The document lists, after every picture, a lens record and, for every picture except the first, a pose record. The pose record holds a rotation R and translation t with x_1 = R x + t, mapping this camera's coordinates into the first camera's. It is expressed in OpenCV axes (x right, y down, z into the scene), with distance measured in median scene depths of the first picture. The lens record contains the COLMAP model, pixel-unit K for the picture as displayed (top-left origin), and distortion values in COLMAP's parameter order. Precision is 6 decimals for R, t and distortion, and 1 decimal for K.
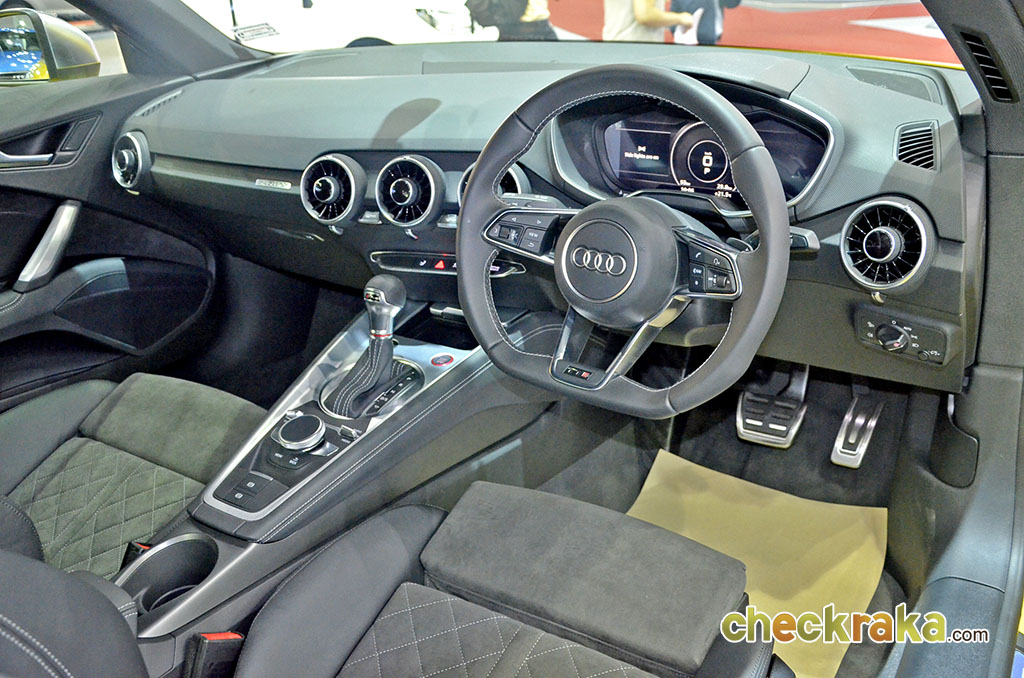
lens RADIAL K [[933.0, 0, 509.9], [0, 933.0, 339.0], [0, 0, 1]] dist [0.018060, 0.016521]
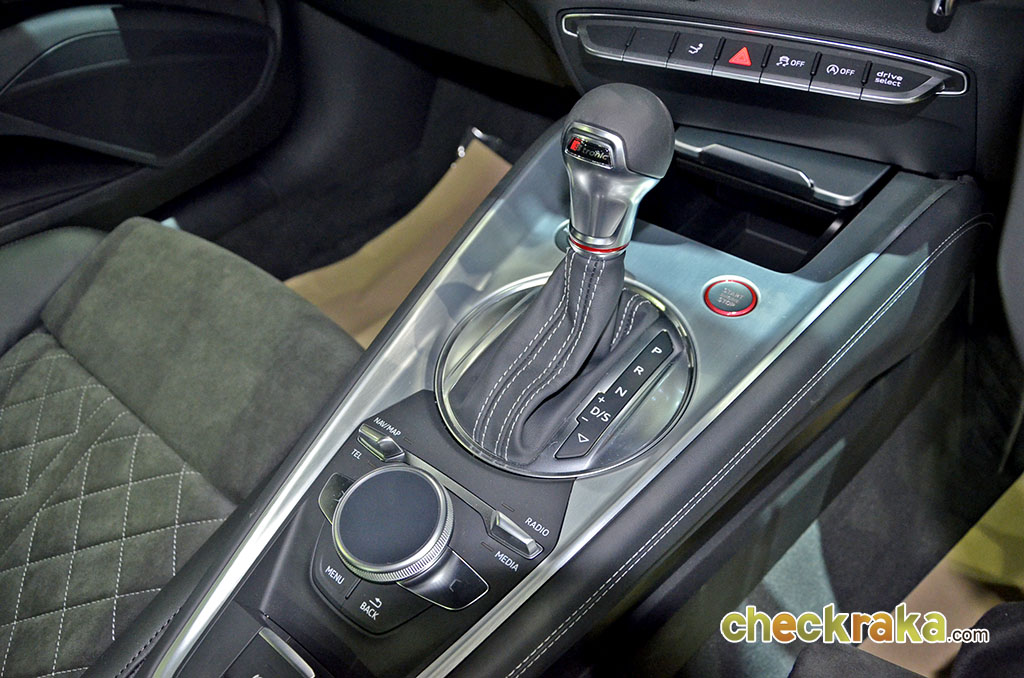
lens RADIAL K [[832.4, 0, 514.5], [0, 832.4, 337.6], [0, 0, 1]] dist [-0.064662, 0.021074]
pose [[0.992177, 0.074049, -0.100508, -0.124106], [-0.040540, 0.952569, 0.301610, -0.064545], [0.118075, -0.295176, 0.948119, 0.604818]]
